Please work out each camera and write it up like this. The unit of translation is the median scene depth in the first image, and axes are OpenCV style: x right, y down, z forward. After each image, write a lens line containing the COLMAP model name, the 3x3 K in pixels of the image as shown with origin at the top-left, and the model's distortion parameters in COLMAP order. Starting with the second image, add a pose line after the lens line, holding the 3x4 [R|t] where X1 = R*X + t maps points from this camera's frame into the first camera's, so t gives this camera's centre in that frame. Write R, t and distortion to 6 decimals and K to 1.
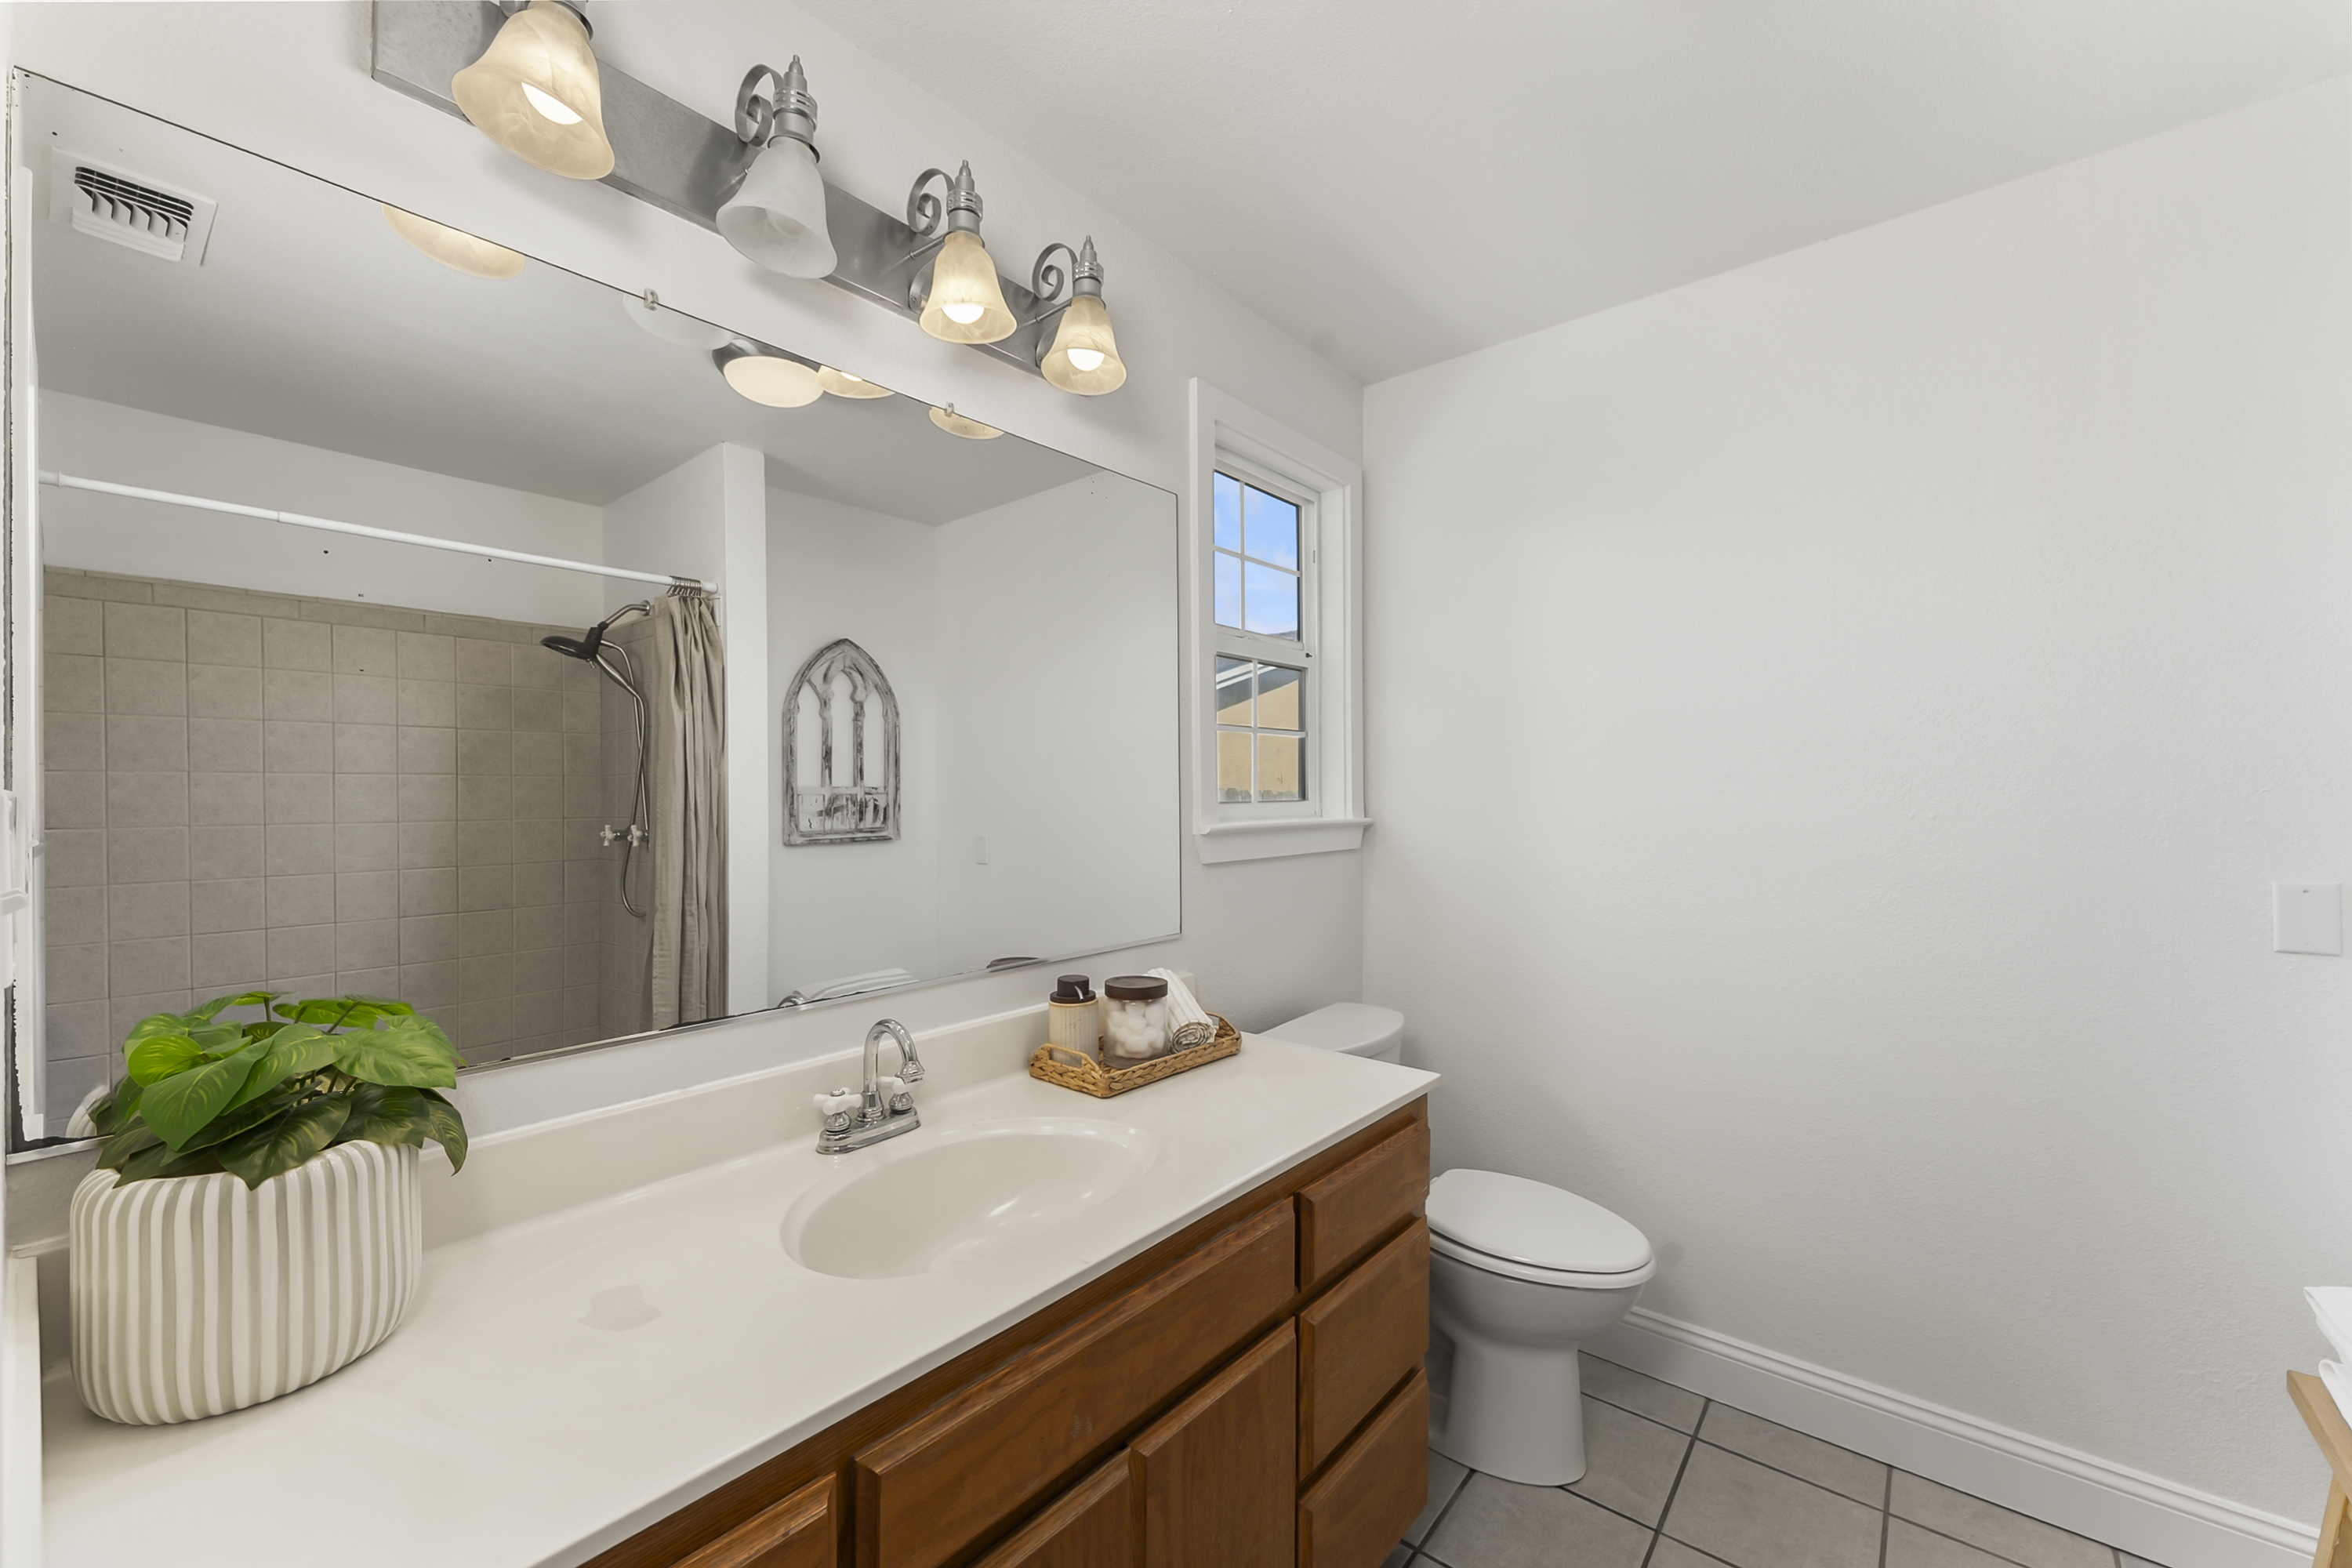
lens RADIAL K [[939.0, 0, 1167.7], [0, 939.0, 792.8], [0, 0, 1]] dist [0.000170, 0.000004]
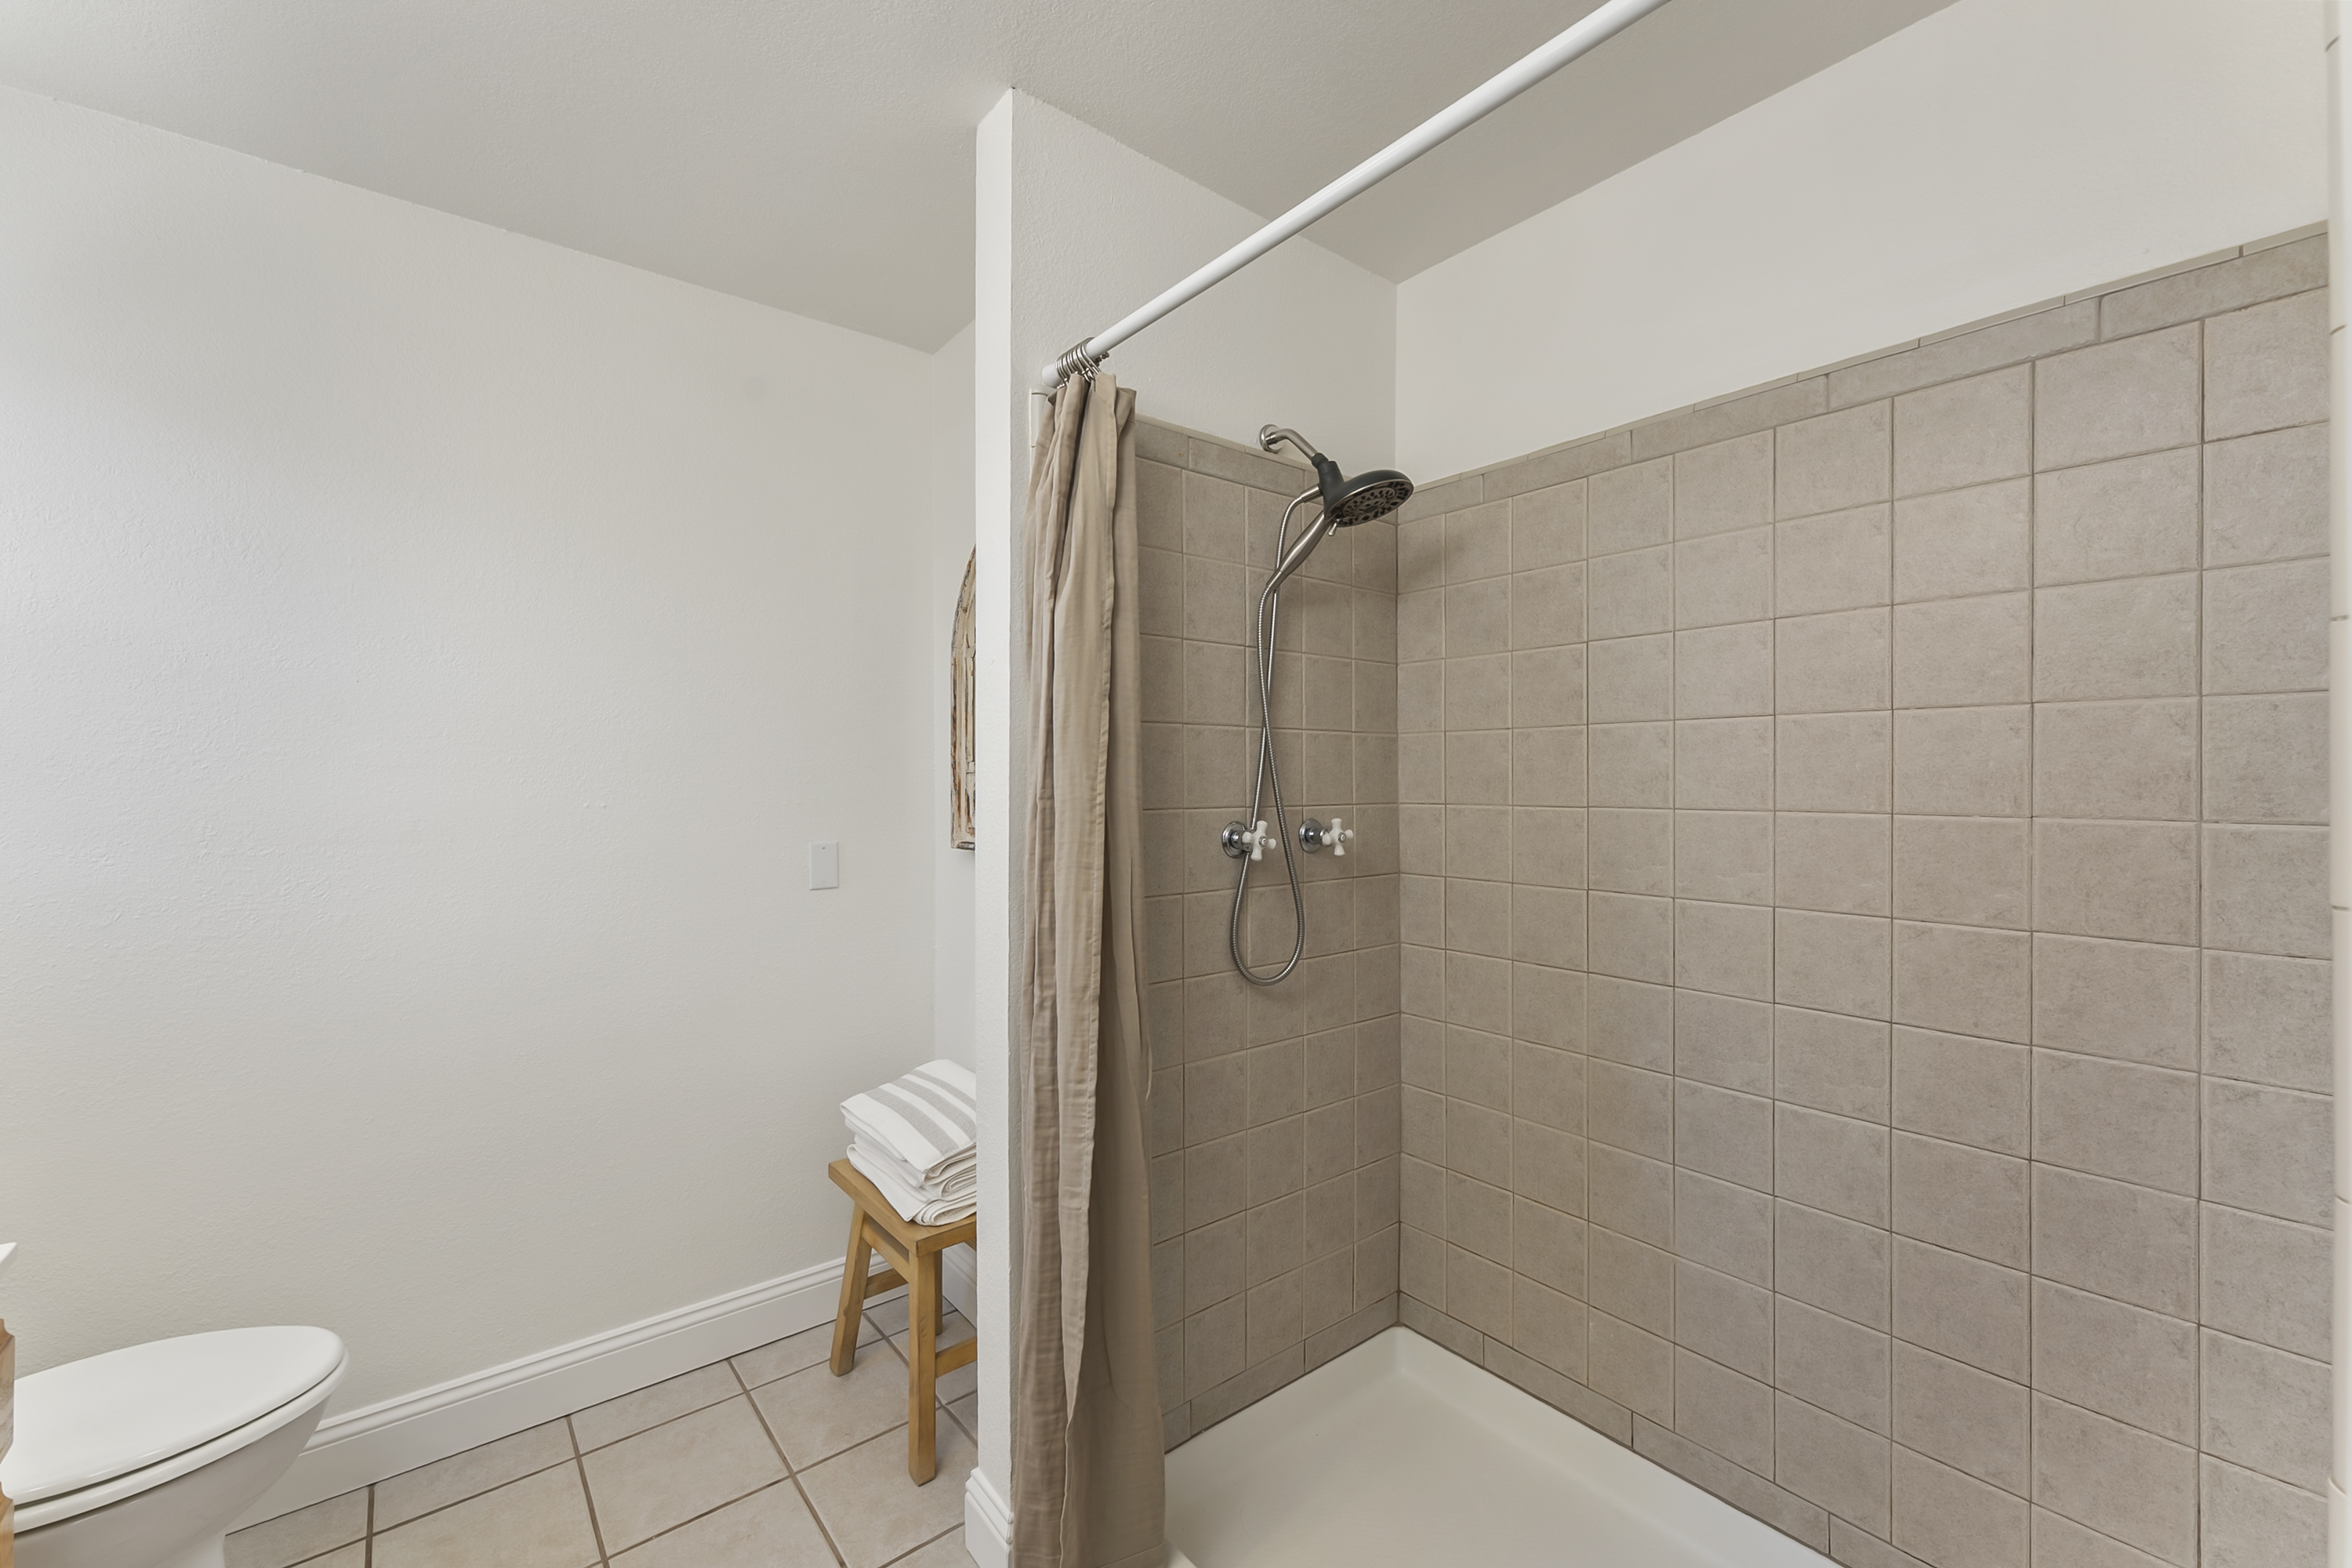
lens RADIAL K [[939.0, 0, 1167.2], [0, 939.0, 784.7], [0, 0, 1]] dist [0.000170, 0.000004]
pose [[0.194895, 0.002341, 0.980821, -0.193003], [-0.001292, 0.999997, -0.002130, 0.002848], [-0.980823, -0.000852, 0.194897, 0.165759]]
